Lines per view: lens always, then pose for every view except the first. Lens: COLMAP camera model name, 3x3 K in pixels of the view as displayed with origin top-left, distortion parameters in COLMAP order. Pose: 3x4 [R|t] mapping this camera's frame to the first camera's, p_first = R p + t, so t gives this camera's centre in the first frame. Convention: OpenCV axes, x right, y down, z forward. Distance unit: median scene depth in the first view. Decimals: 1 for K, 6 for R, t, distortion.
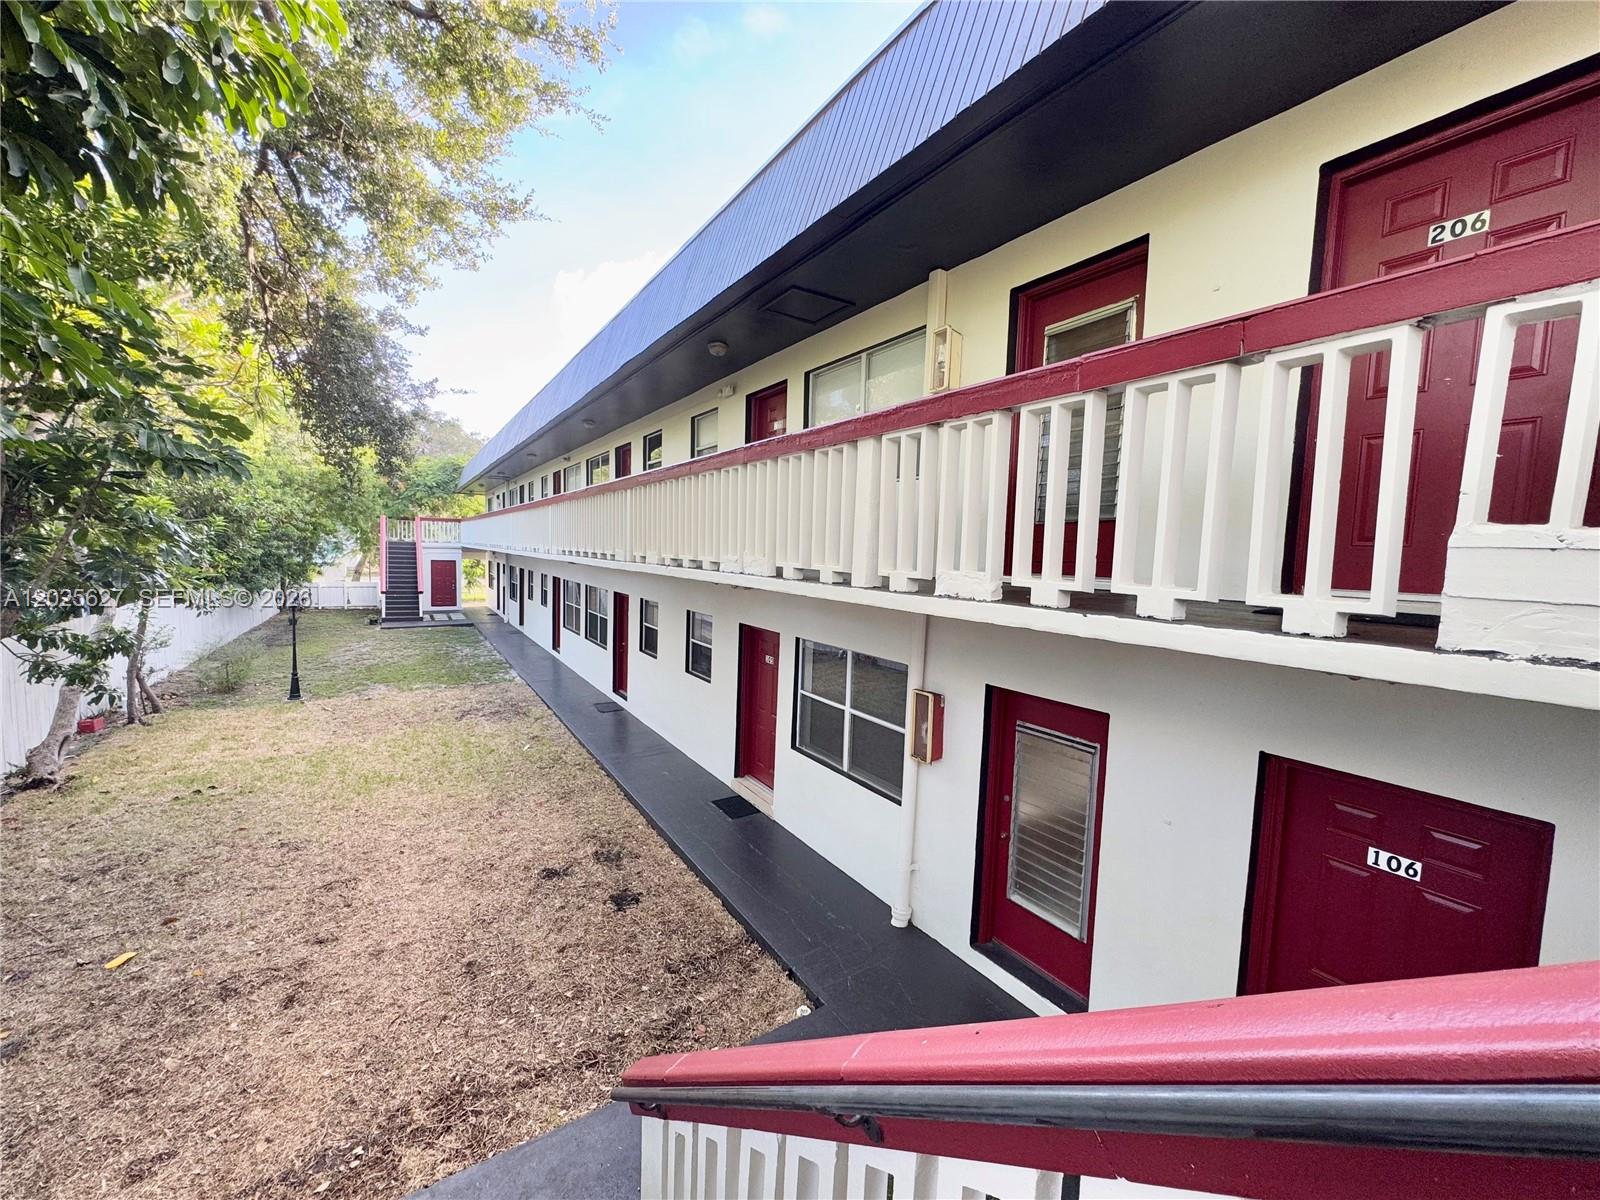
lens RADIAL K [[640.5, 0, 800.0], [0, 640.5, 600.0], [0, 0, 1]] dist [-0.001458, -0.000194]
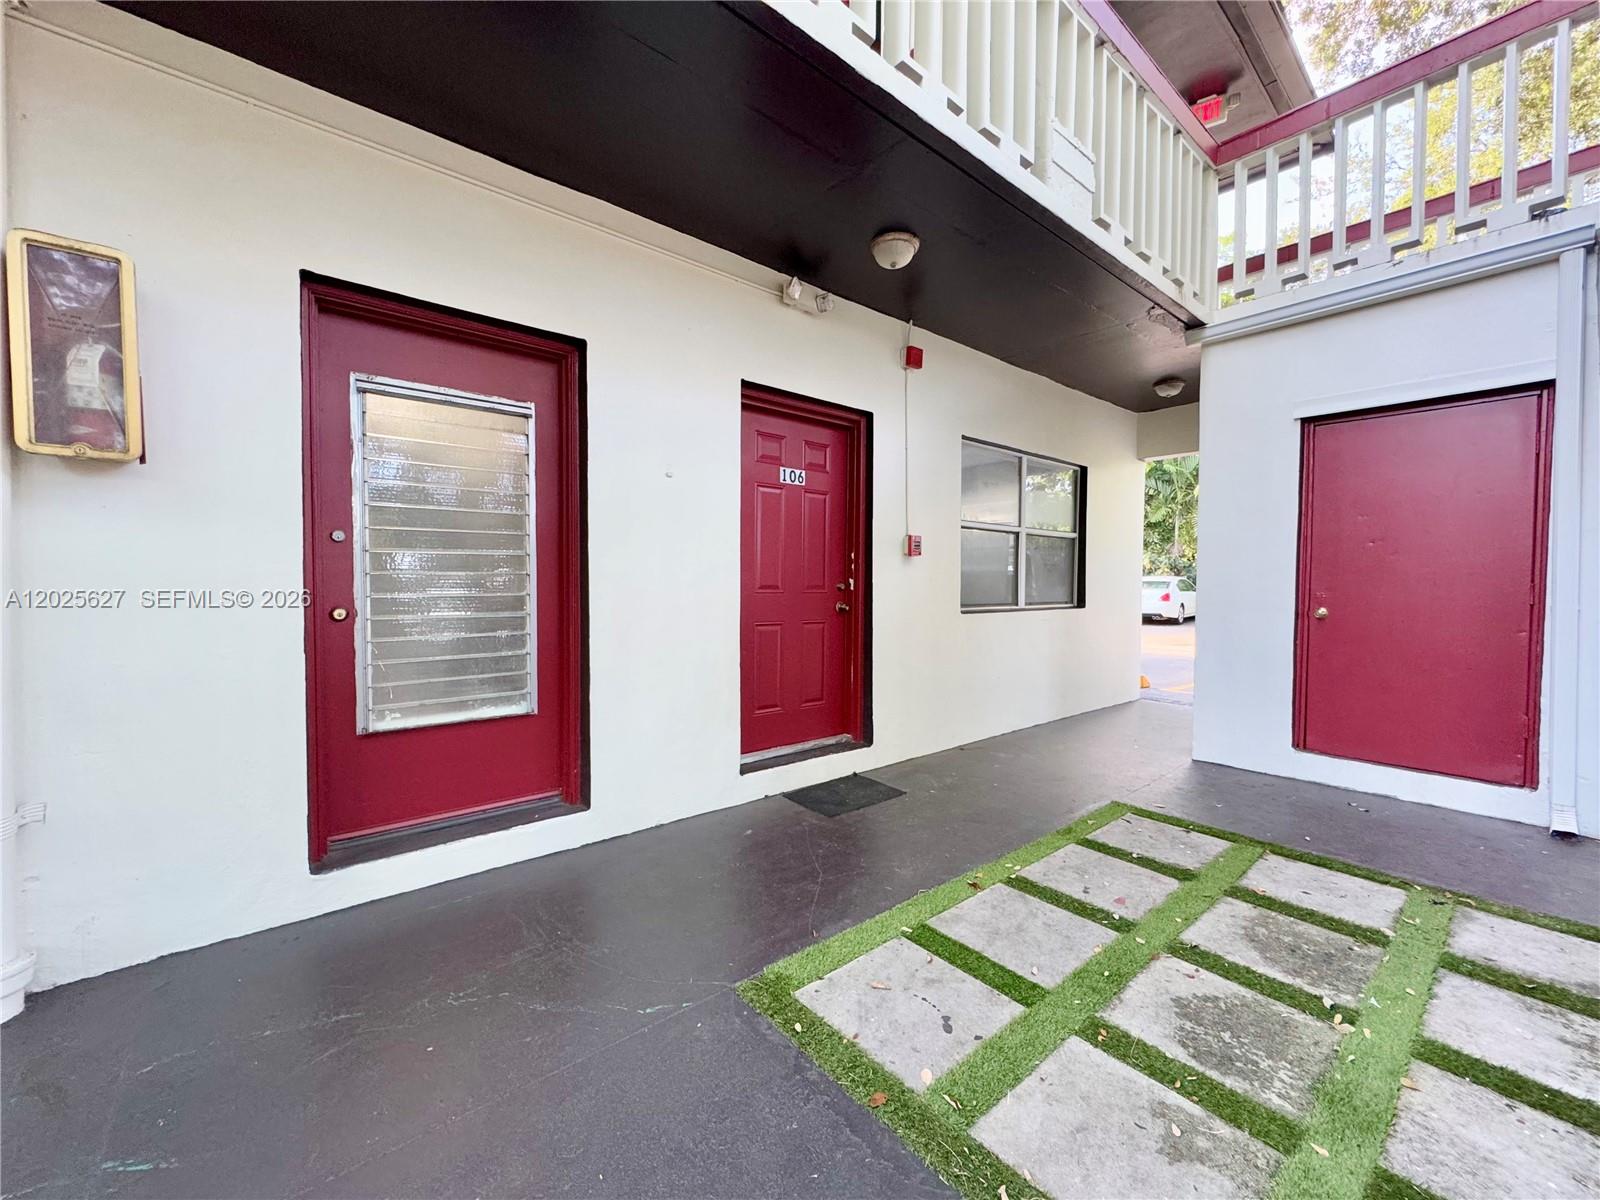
lens RADIAL K [[640.5, 0, 800.0], [0, 640.5, 600.0], [0, 0, 1]] dist [-0.001458, -0.000194]
pose [[-0.131604, -0.070617, 0.988784, -0.340374], [0.061469, 0.994959, 0.079240, 0.544016], [-0.989395, 0.071207, -0.126599, 1.137397]]
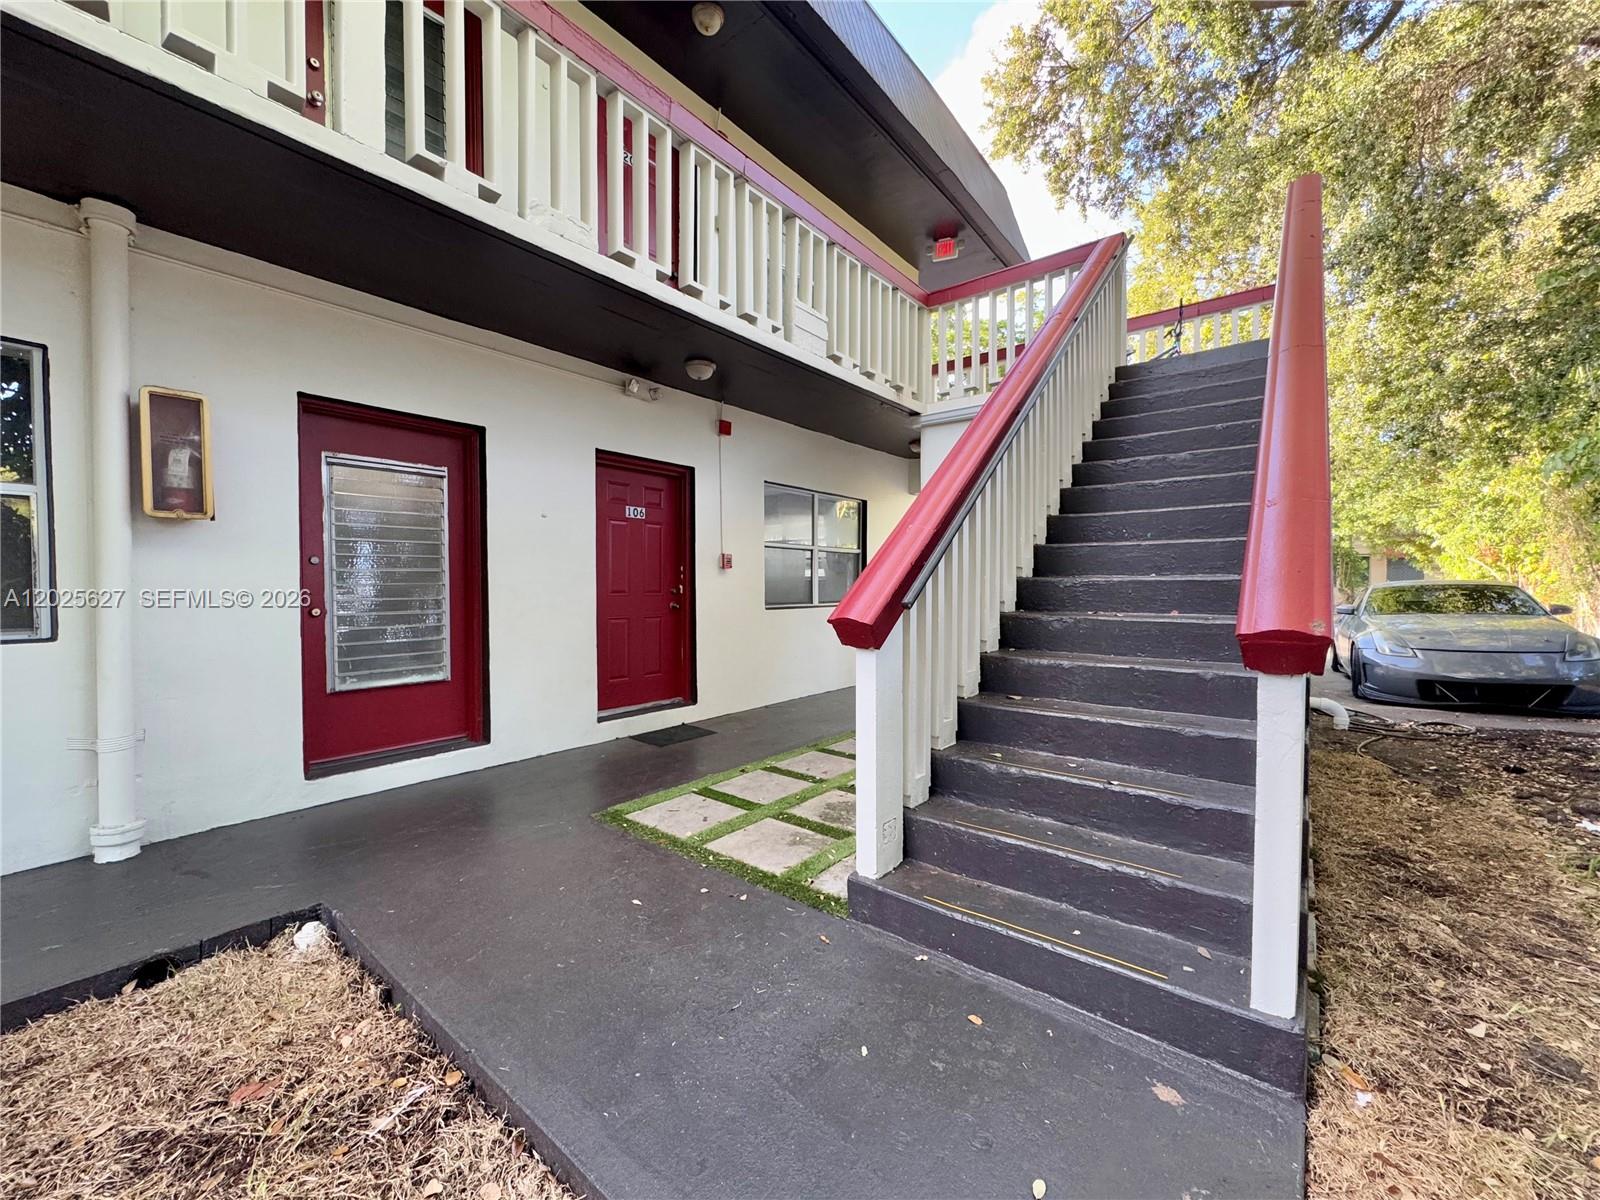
lens RADIAL K [[640.5, 0, 800.0], [0, 640.5, 600.0], [0, 0, 1]] dist [-0.001458, -0.000194]
pose [[-0.324738, -0.065278, 0.943549, -0.892988], [0.054695, 0.994650, 0.087637, 0.511577], [-0.944221, 0.080067, -0.319430, 1.129785]]
